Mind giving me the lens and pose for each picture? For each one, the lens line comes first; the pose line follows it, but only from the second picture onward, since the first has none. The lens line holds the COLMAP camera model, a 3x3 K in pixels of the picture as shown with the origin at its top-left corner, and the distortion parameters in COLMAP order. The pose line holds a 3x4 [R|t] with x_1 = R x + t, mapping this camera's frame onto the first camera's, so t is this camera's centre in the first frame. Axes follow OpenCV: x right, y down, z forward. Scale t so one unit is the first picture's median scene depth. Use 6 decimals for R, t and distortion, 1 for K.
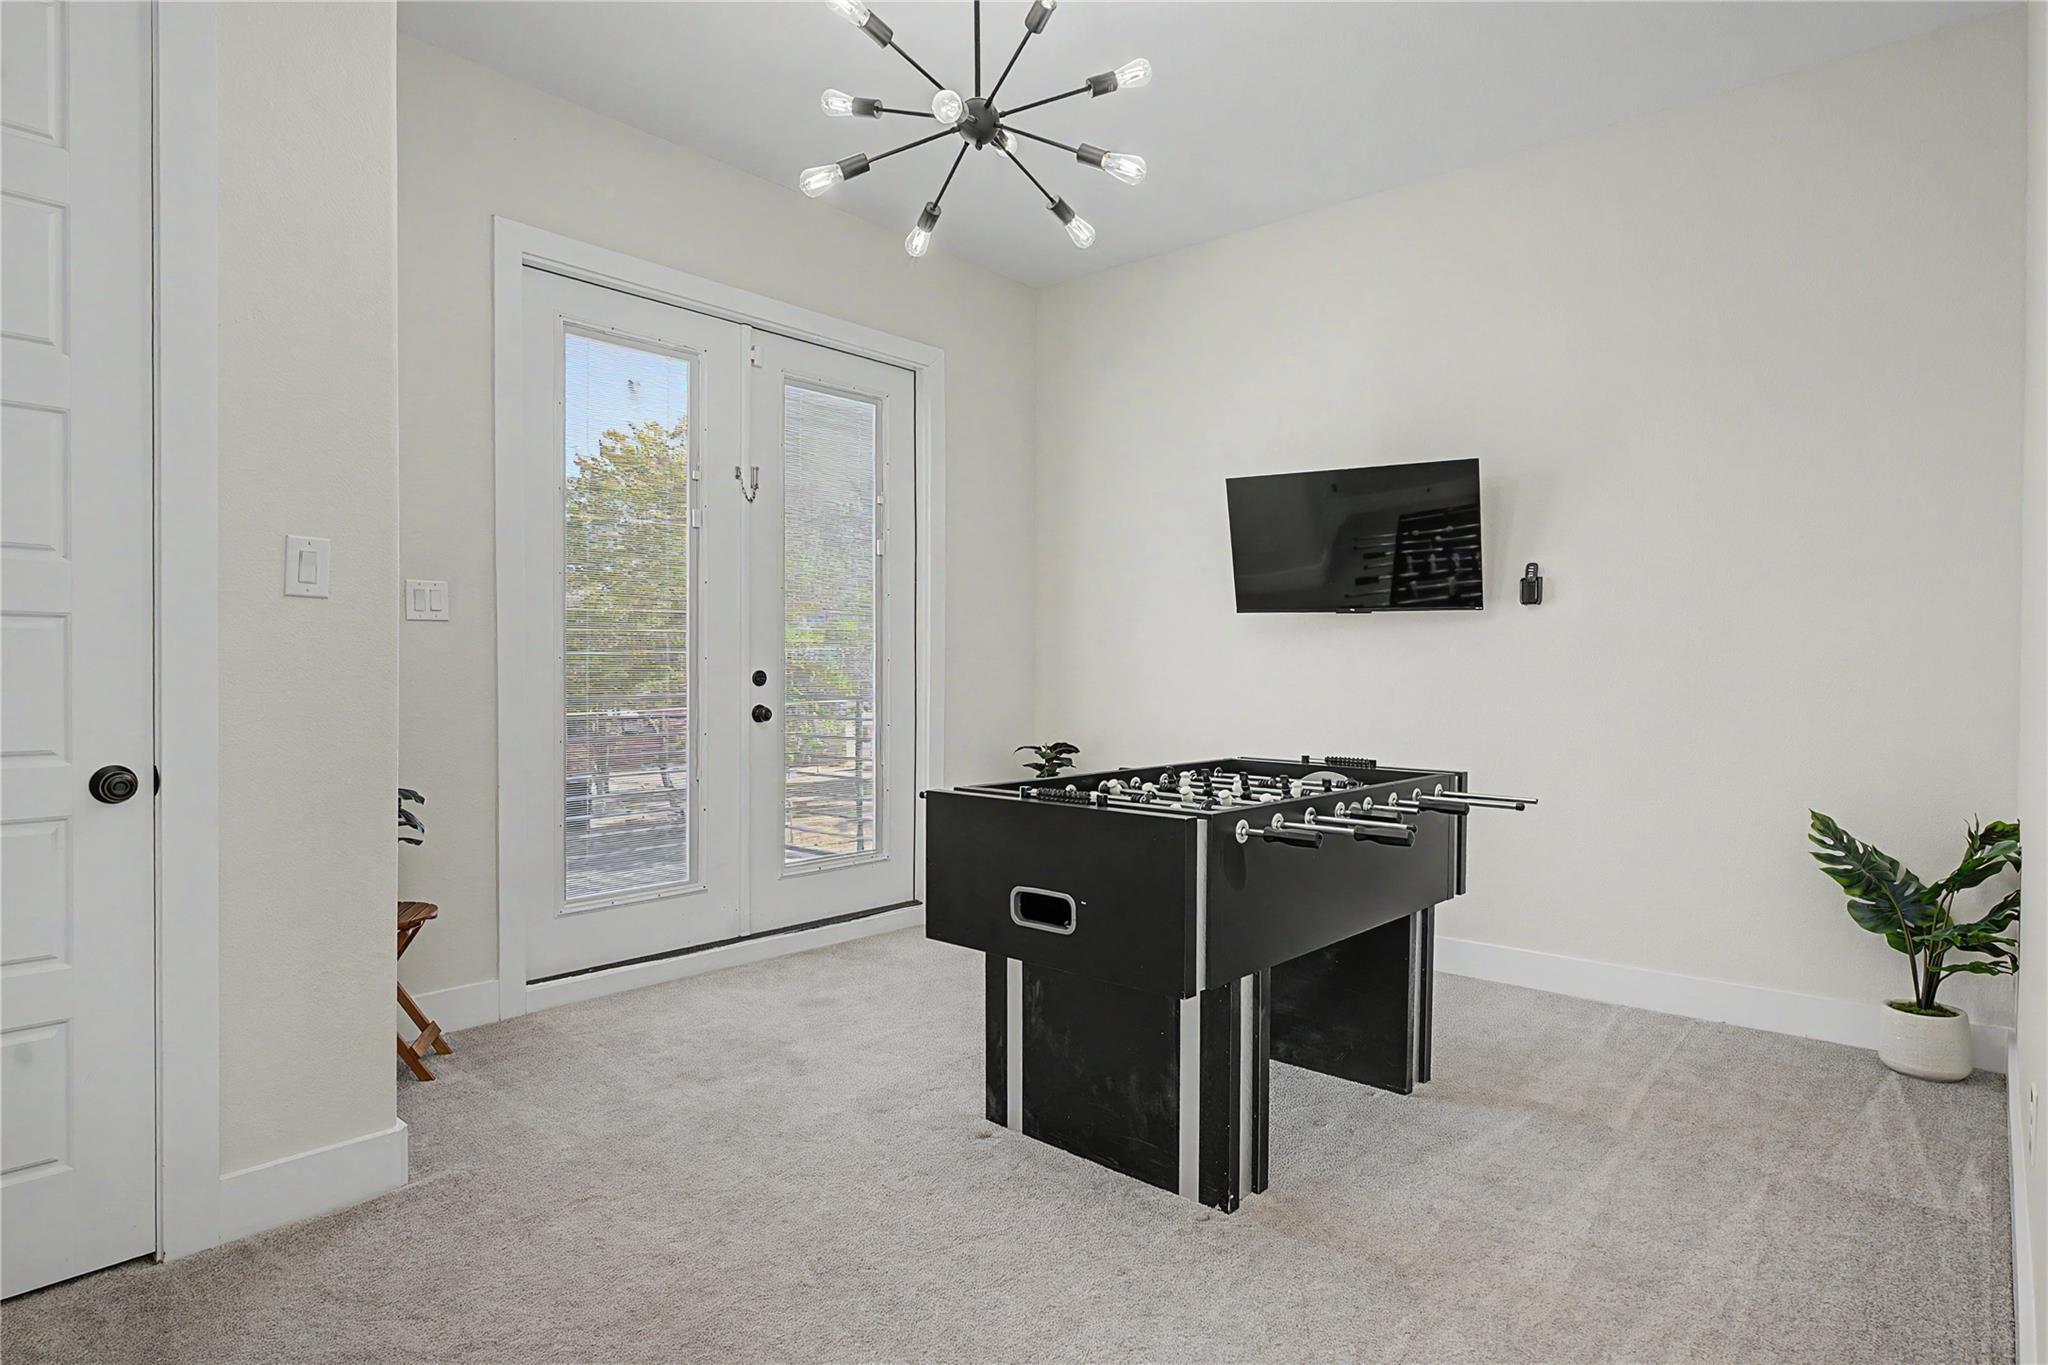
lens RADIAL K [[1095.9, 0, 1019.9], [0, 1095.9, 686.7], [0, 0, 1]] dist [-0.013681, -0.001213]
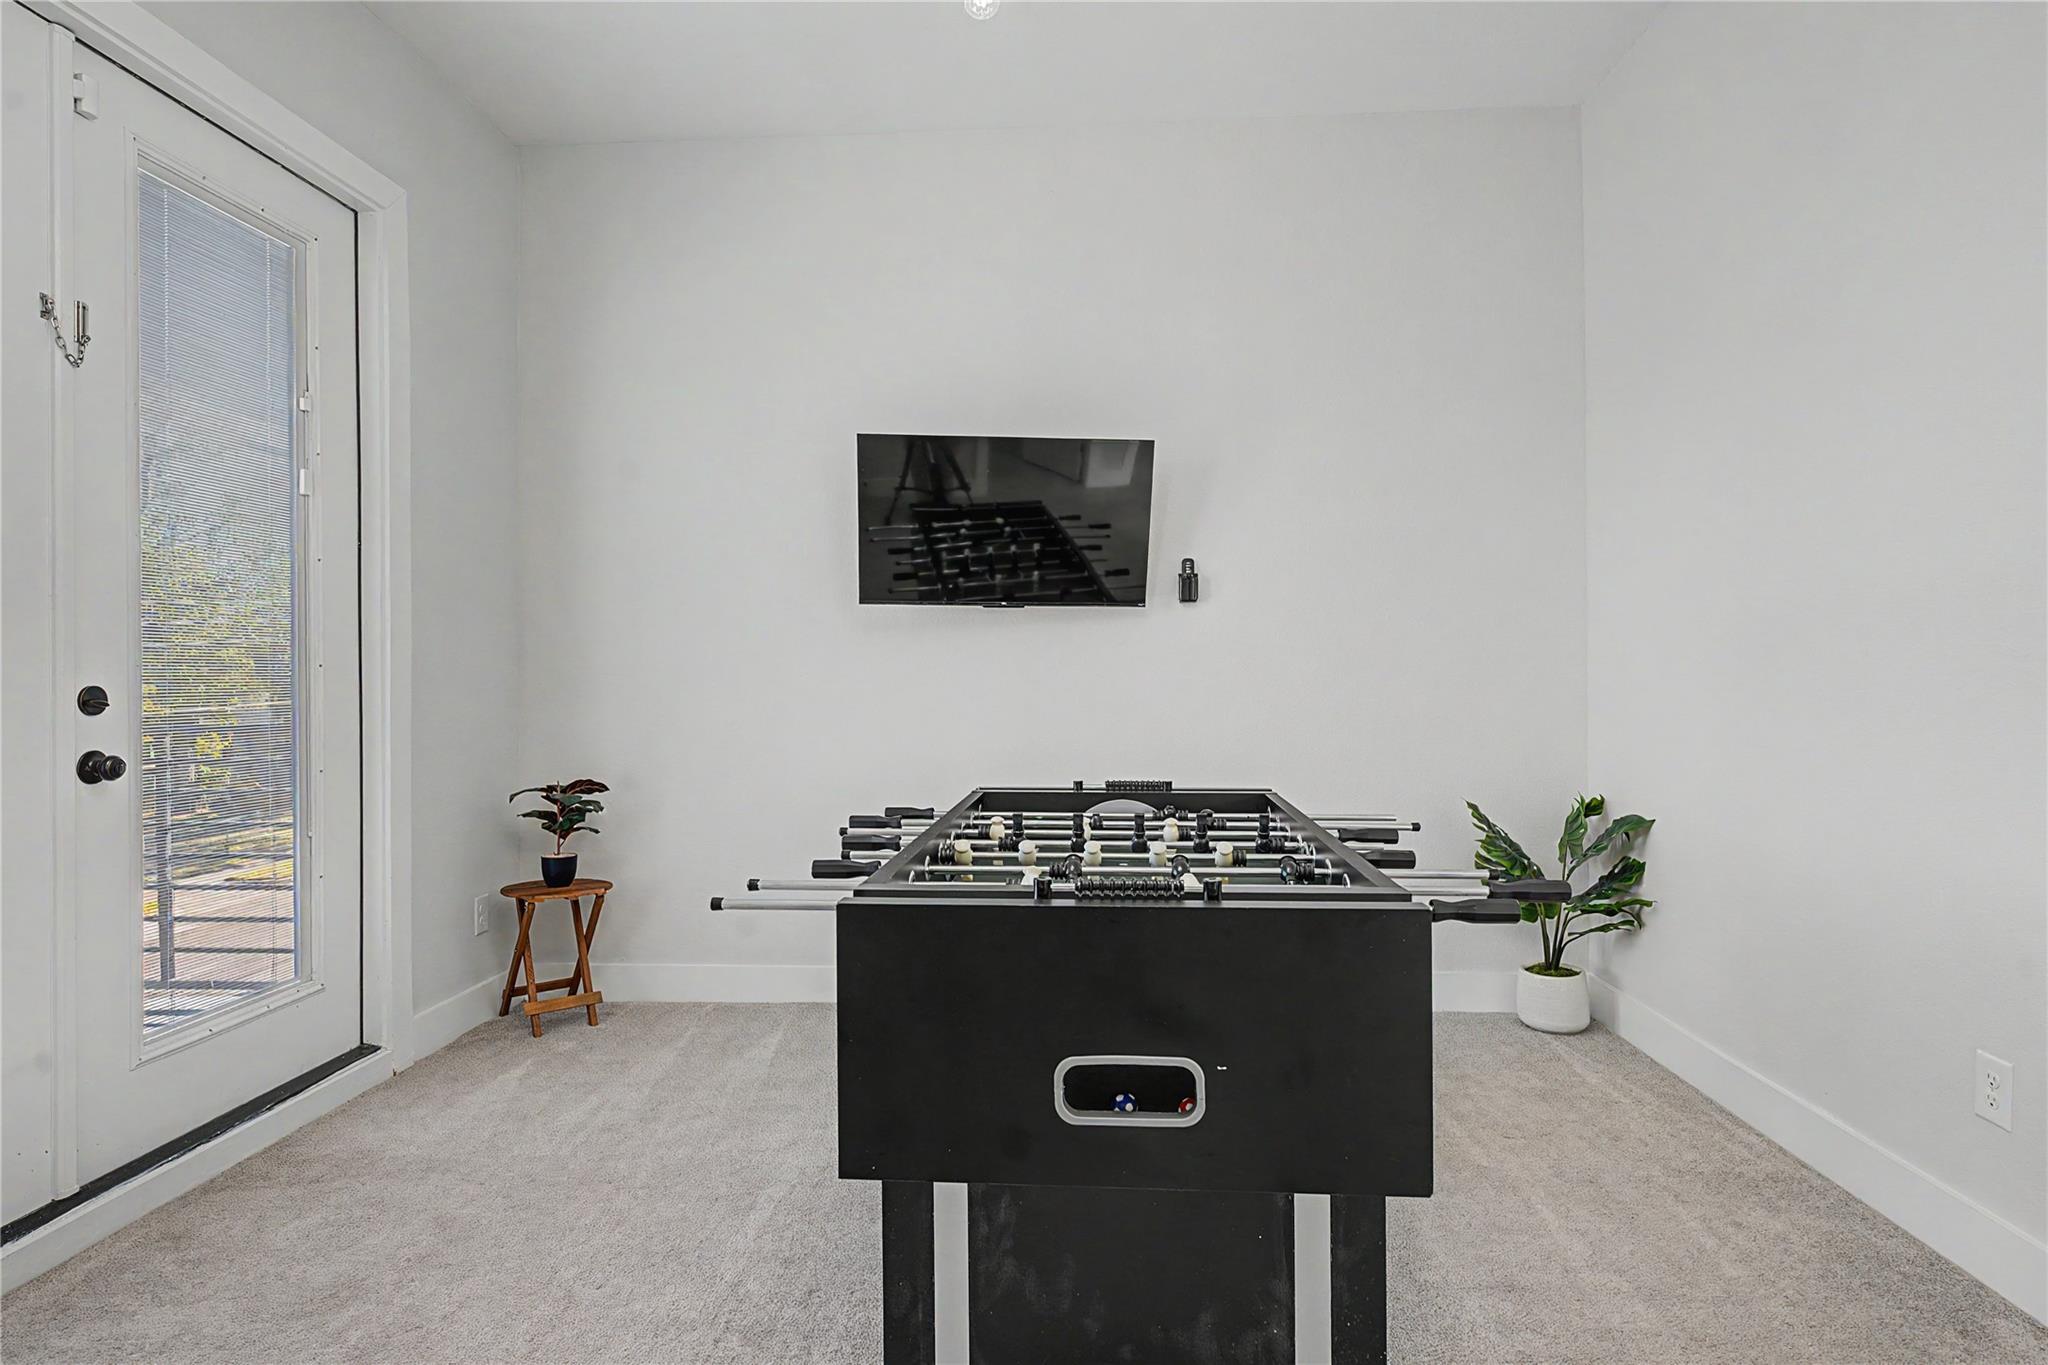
lens RADIAL K [[1095.9, 0, 1026.4], [0, 1095.9, 677.3], [0, 0, 1]] dist [-0.013681, -0.001213]
pose [[0.795214, -0.011195, 0.606226, -0.217525], [0.020366, 0.999759, -0.008253, -0.005826], [-0.605987, 0.018909, 0.795250, 0.337870]]
